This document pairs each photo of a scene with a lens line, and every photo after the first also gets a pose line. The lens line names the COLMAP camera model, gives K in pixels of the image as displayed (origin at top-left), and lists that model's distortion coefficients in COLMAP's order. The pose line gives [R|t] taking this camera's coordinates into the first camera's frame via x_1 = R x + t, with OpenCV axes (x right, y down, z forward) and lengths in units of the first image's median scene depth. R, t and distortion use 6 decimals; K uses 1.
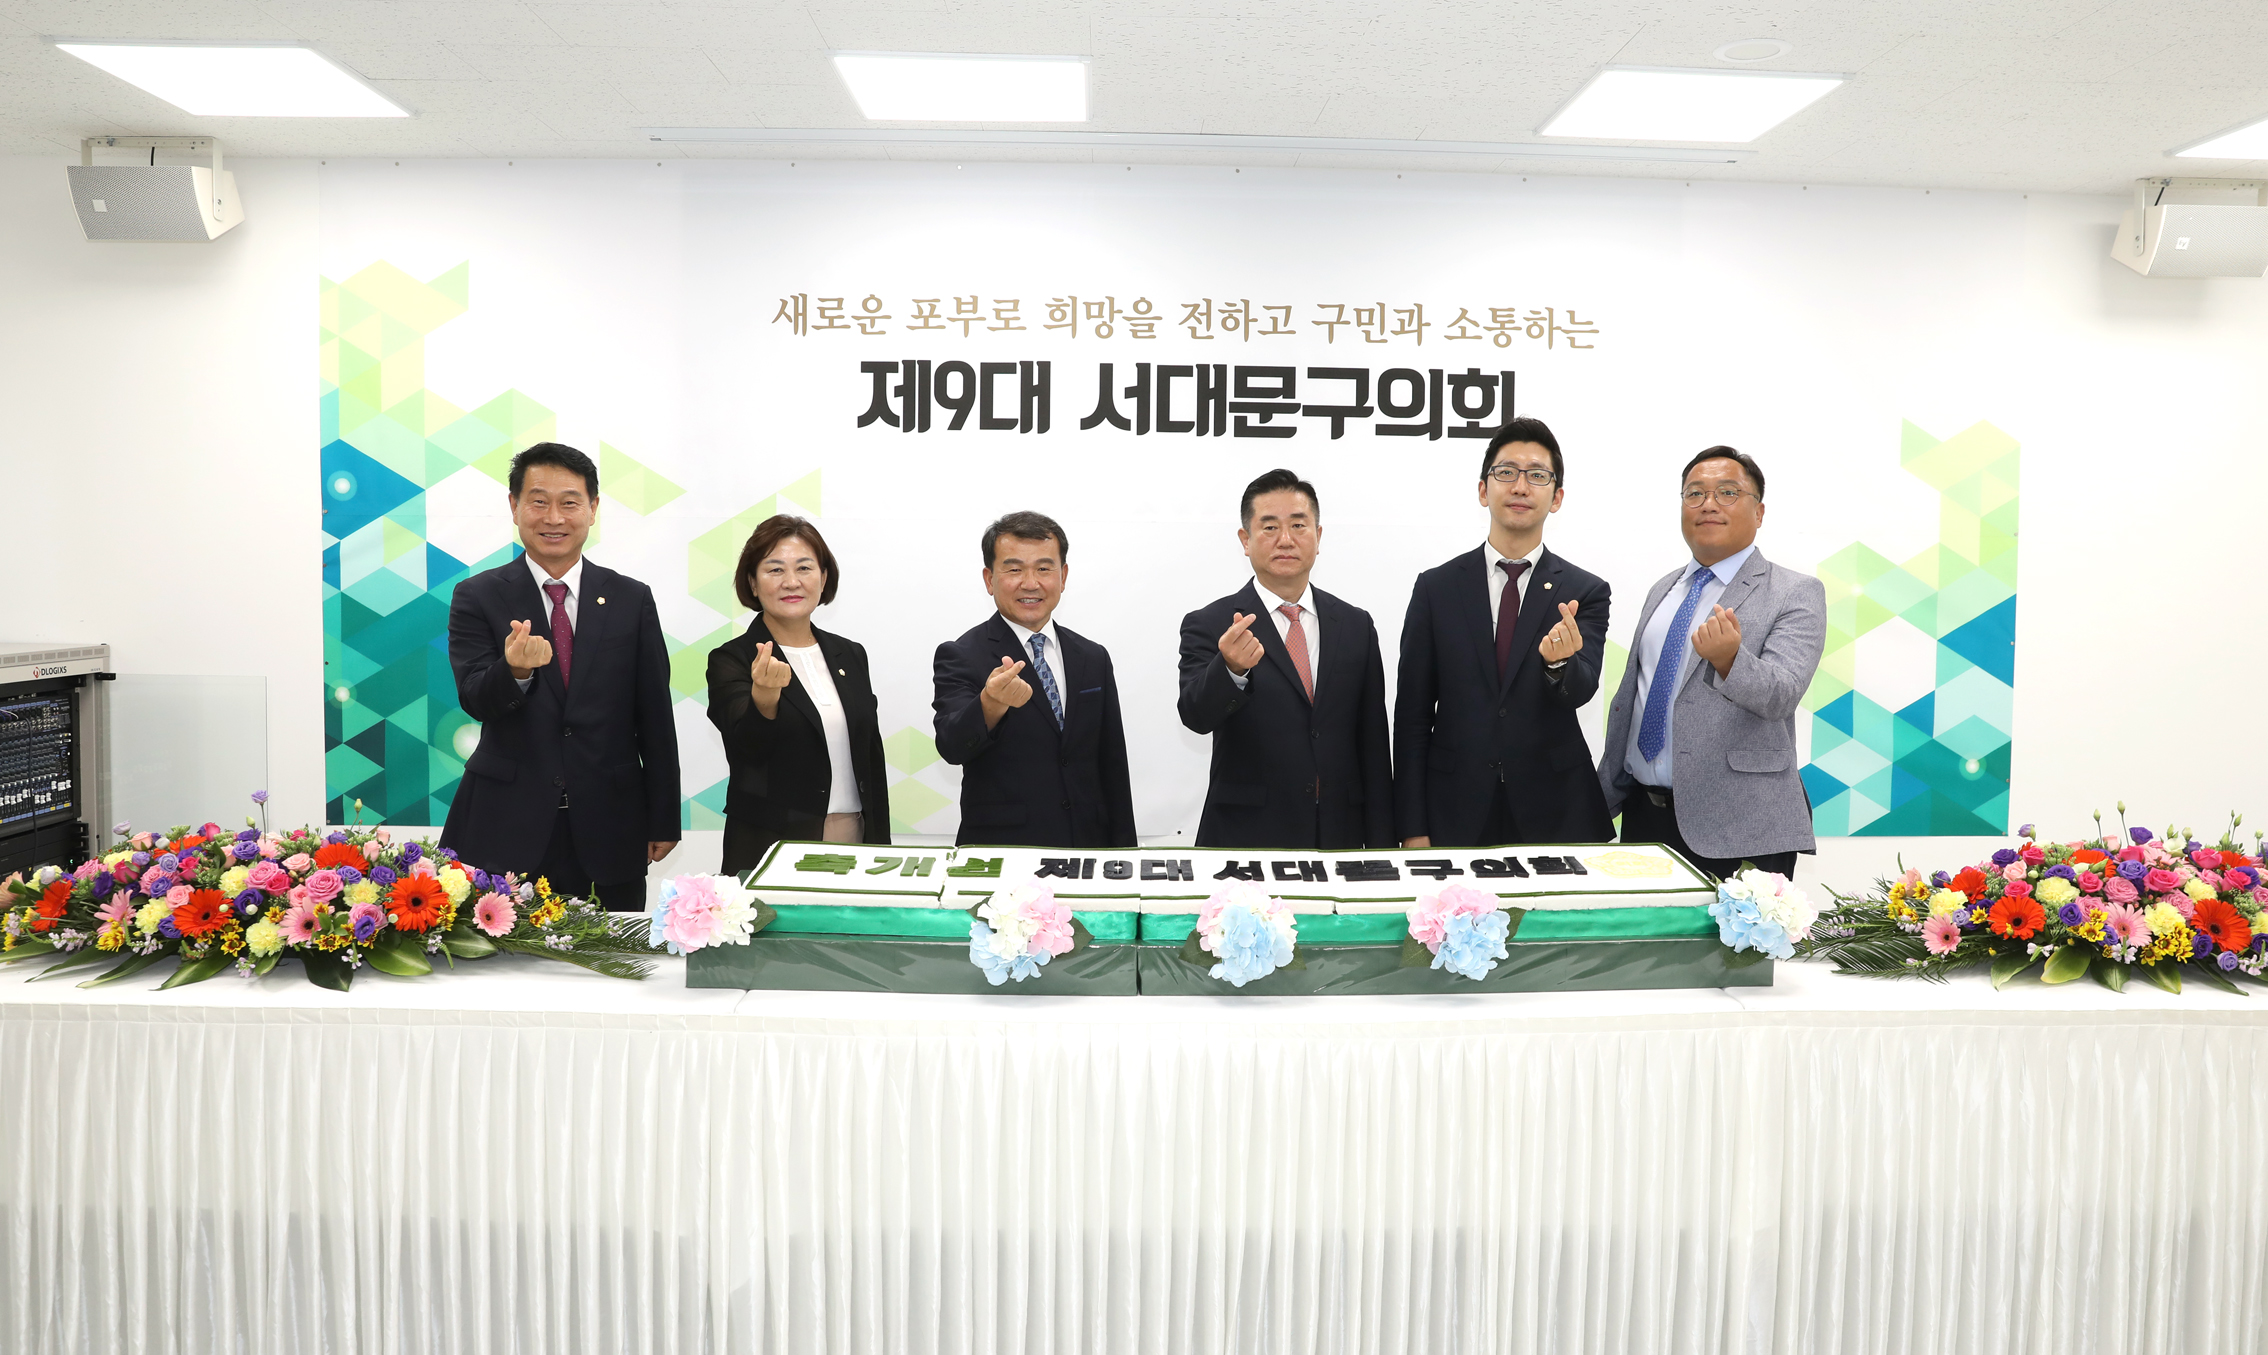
lens RADIAL K [[1622.5, 0, 1155.4], [0, 1622.5, 690.1], [0, 0, 1]] dist [-0.091796, 0.064958]
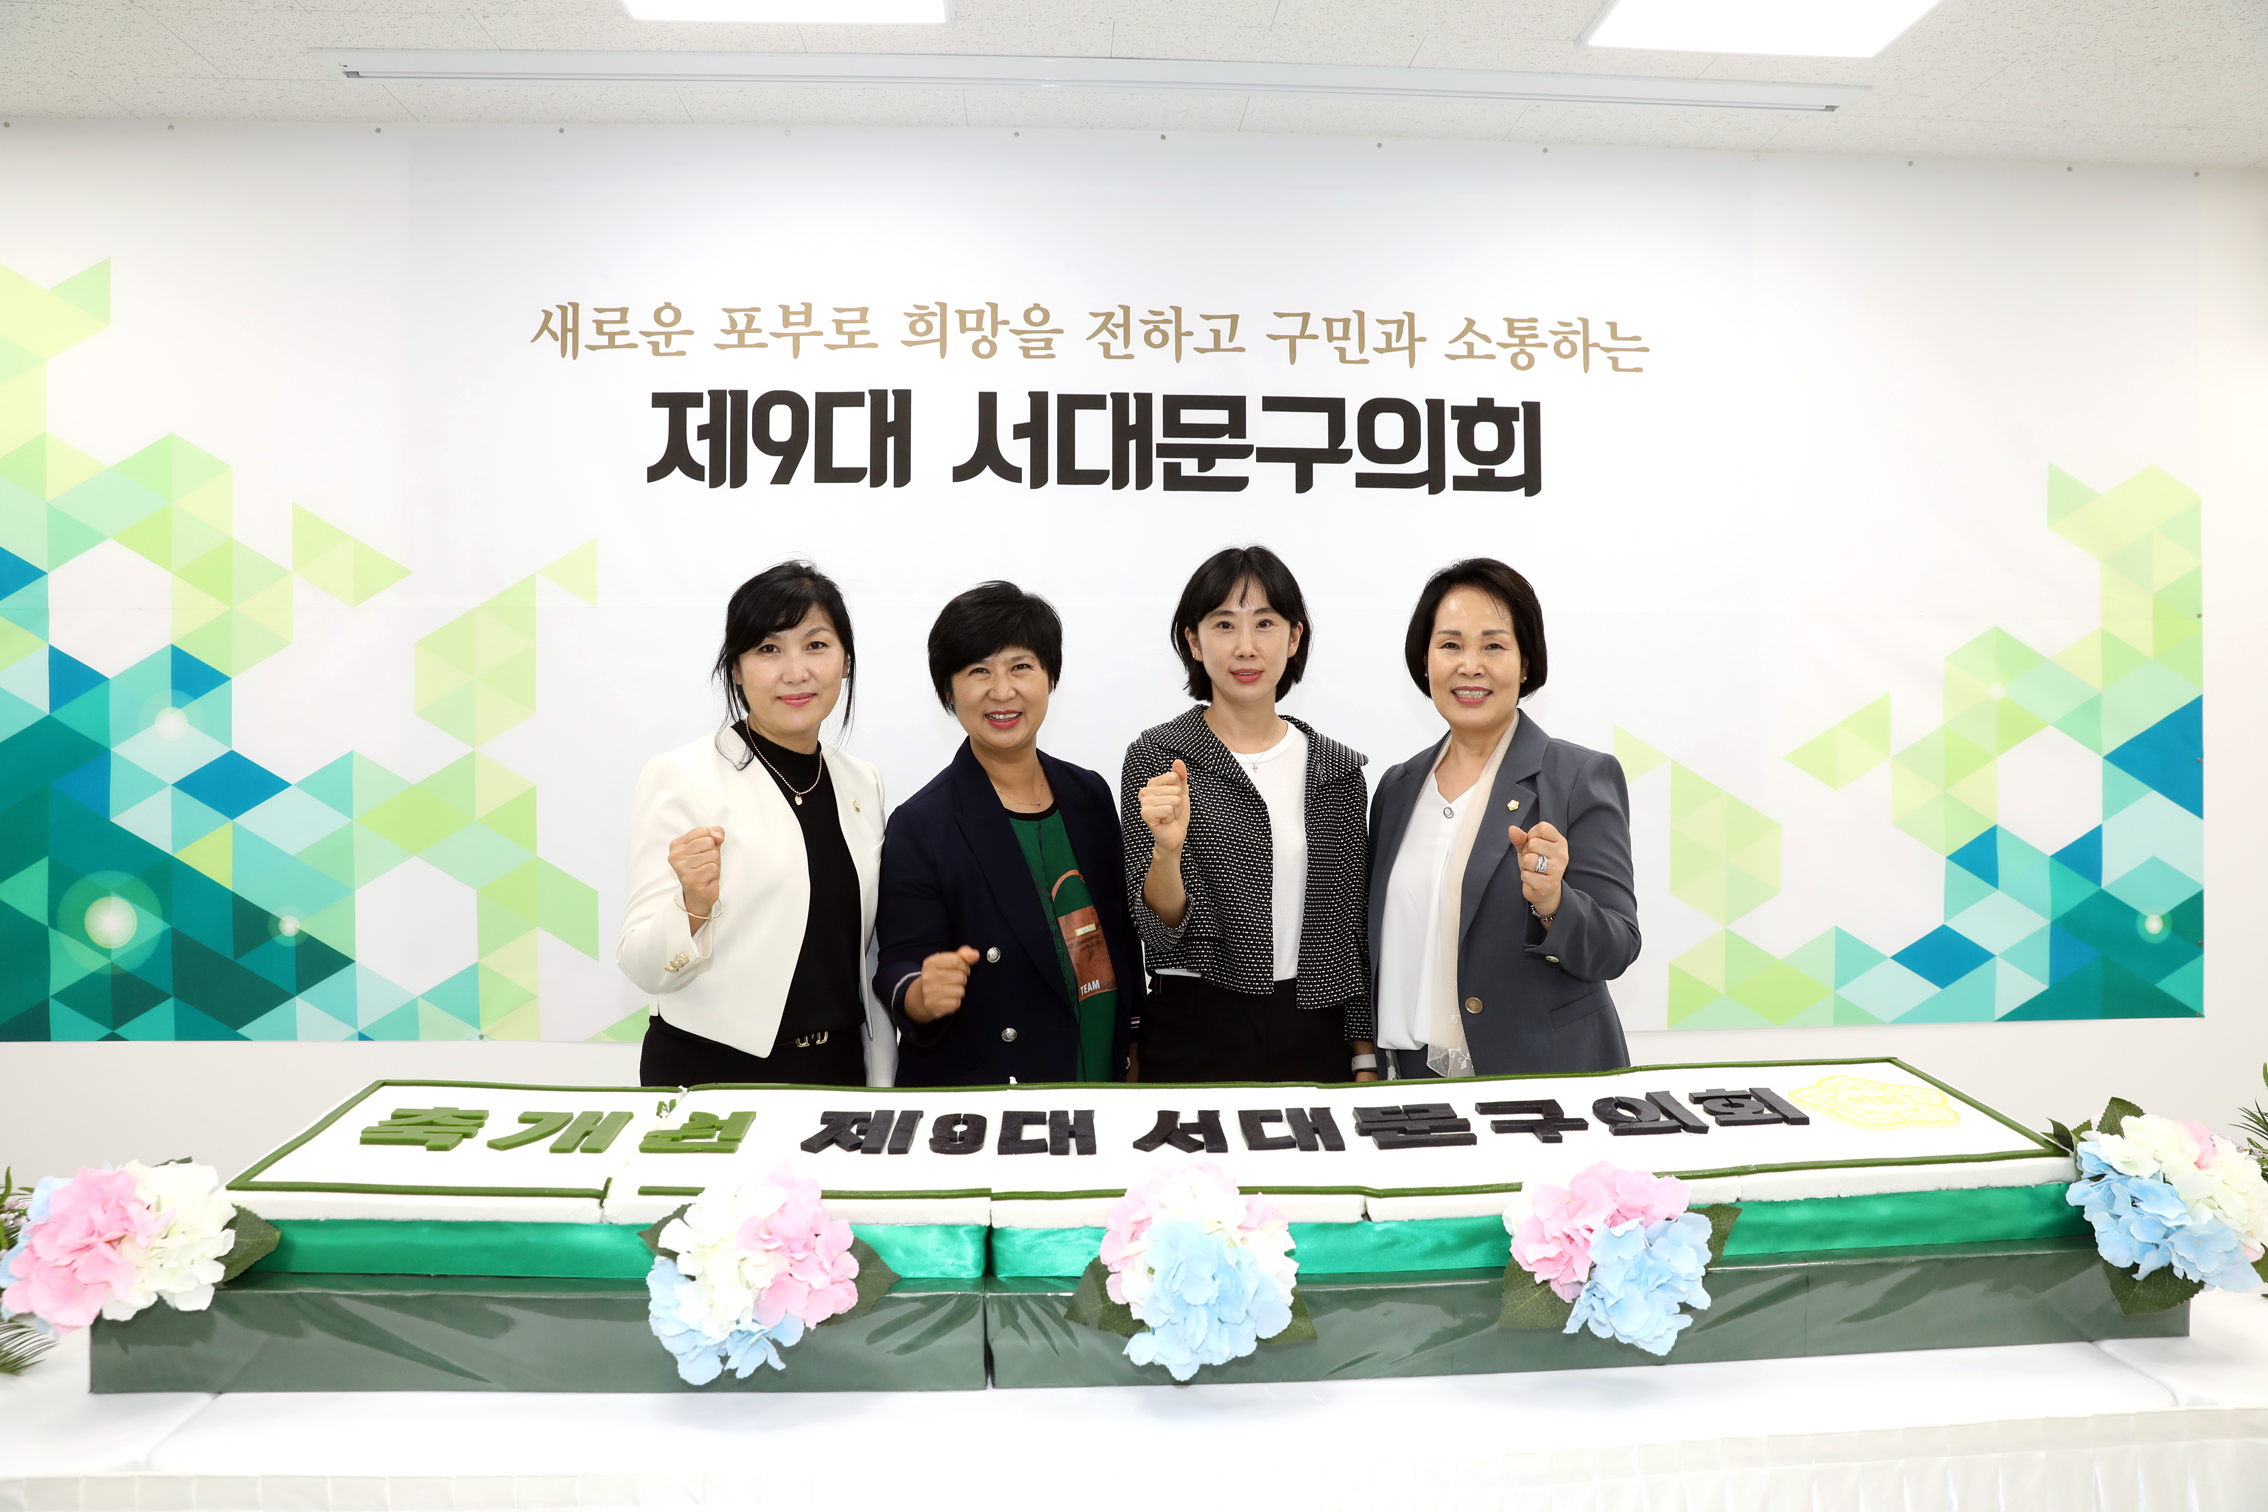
lens RADIAL K [[1422.0, 0, 1113.5], [0, 1422.0, 795.4], [0, 0, 1]] dist [-0.058816, 0.015728]
pose [[0.999867, -0.014879, 0.006614, 0.019537], [0.015238, 0.998201, -0.057984, 0.018474], [-0.005740, 0.058077, 0.998296, 0.367721]]
